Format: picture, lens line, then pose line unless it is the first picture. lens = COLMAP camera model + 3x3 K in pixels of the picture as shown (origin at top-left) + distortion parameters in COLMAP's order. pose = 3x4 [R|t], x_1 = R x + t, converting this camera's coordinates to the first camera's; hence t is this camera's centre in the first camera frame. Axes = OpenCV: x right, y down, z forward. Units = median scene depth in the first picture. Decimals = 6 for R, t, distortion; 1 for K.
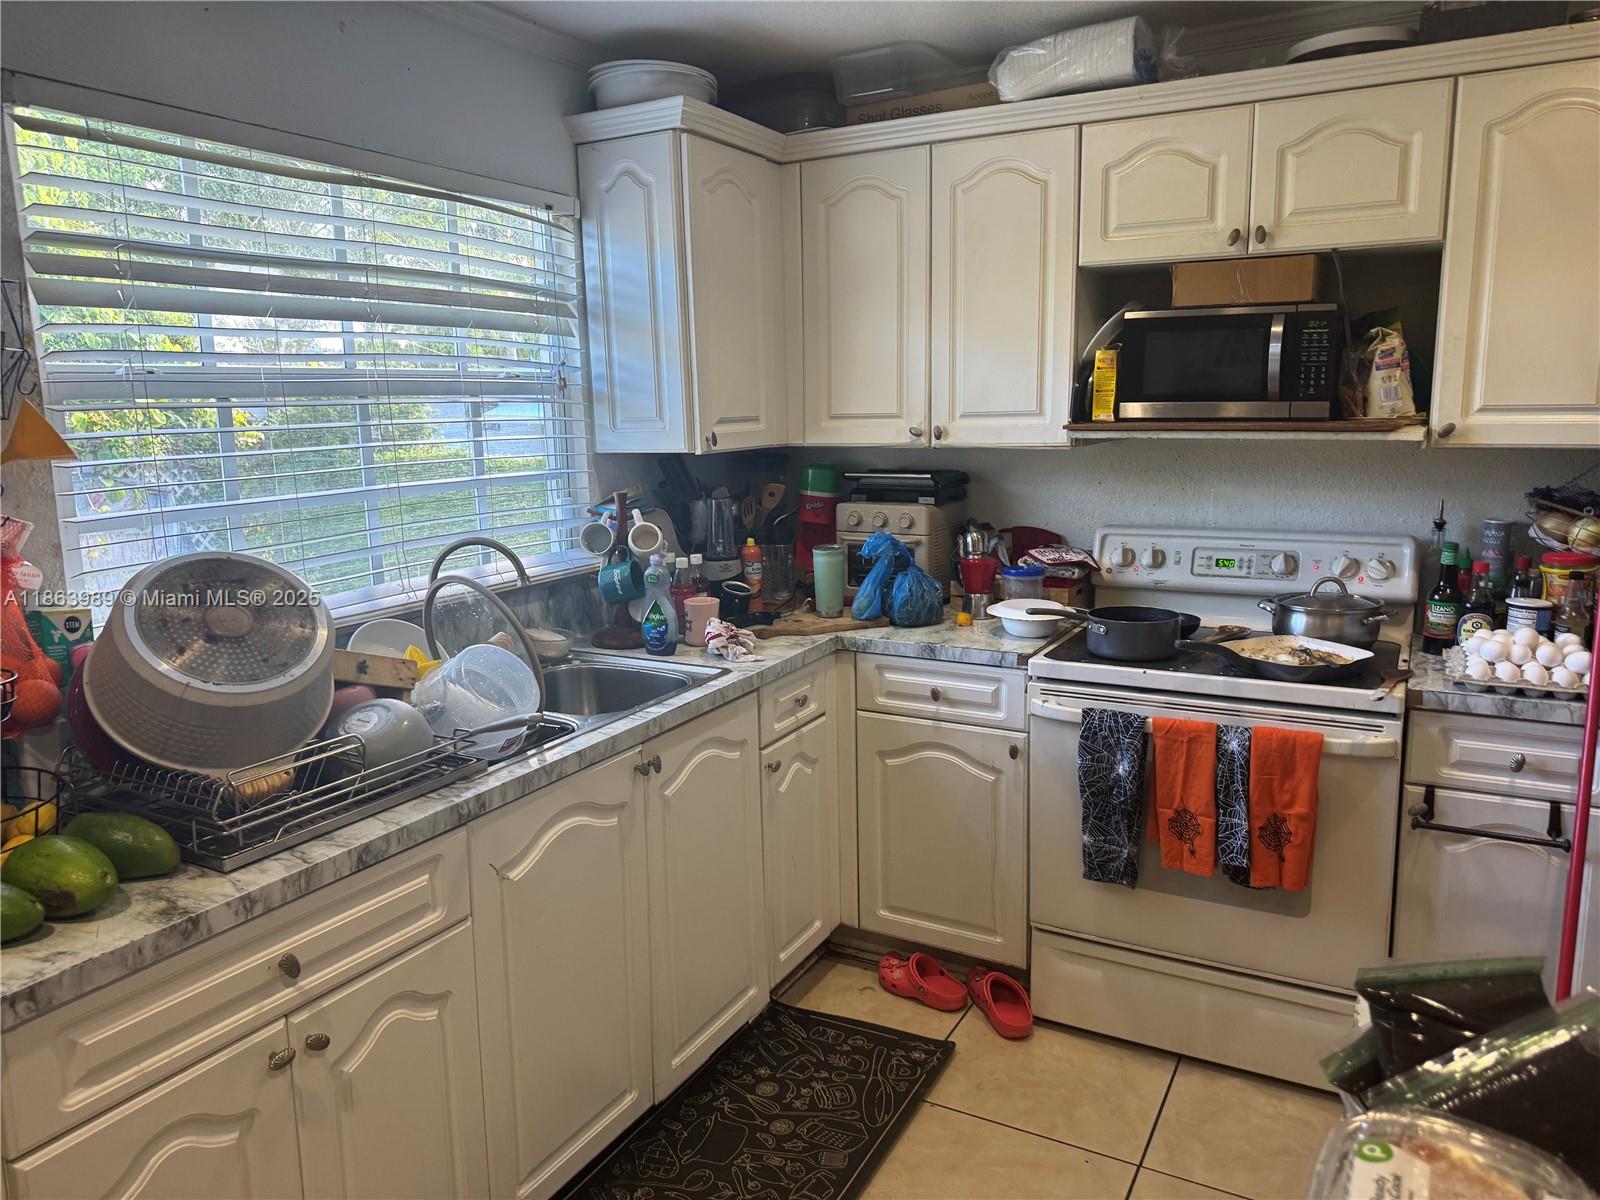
lens RADIAL K [[1130.5, 0, 775.8], [0, 1130.5, 593.2], [0, 0, 1]] dist [0.048711, -0.062995]
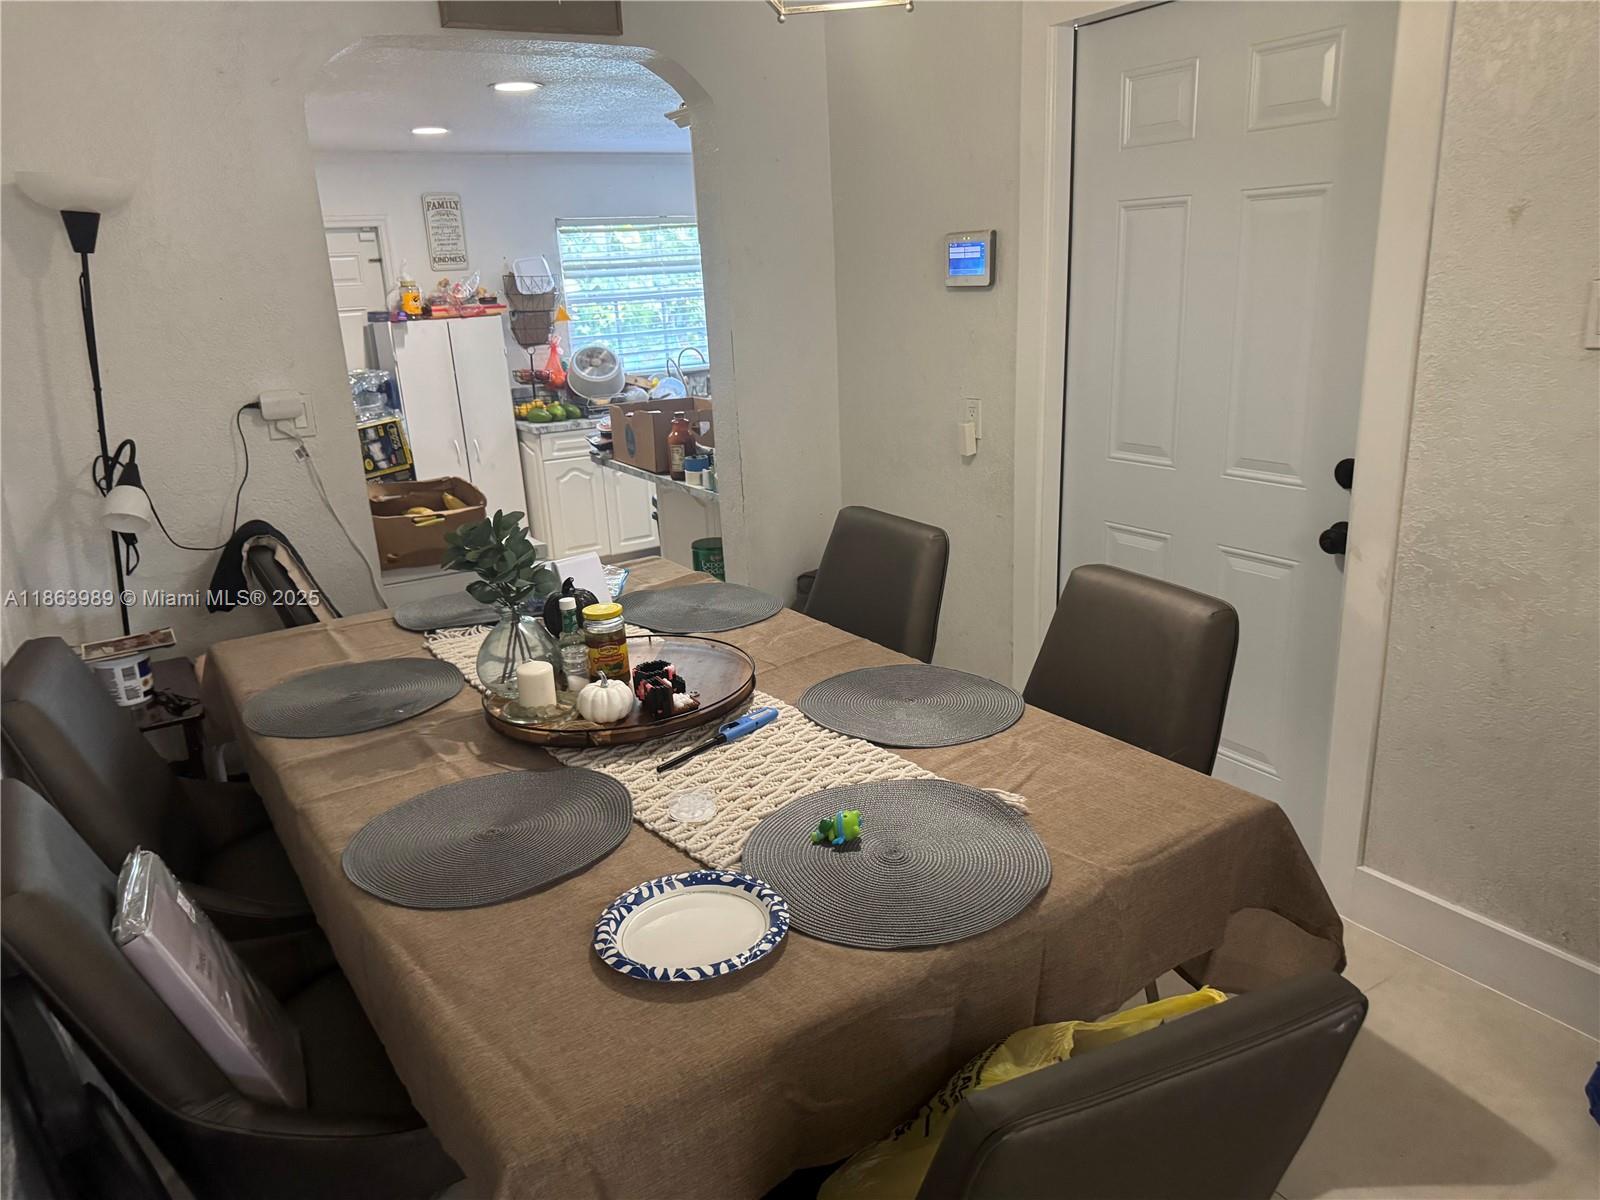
lens RADIAL K [[1158.5, 0, 800.0], [0, 1158.5, 600.0], [0, 0, 1]] dist [0.015762, -0.008175]
pose [[0.876198, 0.108985, -0.469467, 1.336947], [-0.047748, 0.988934, 0.140463, 0.151341], [0.479580, -0.100657, 0.871706, -1.427168]]
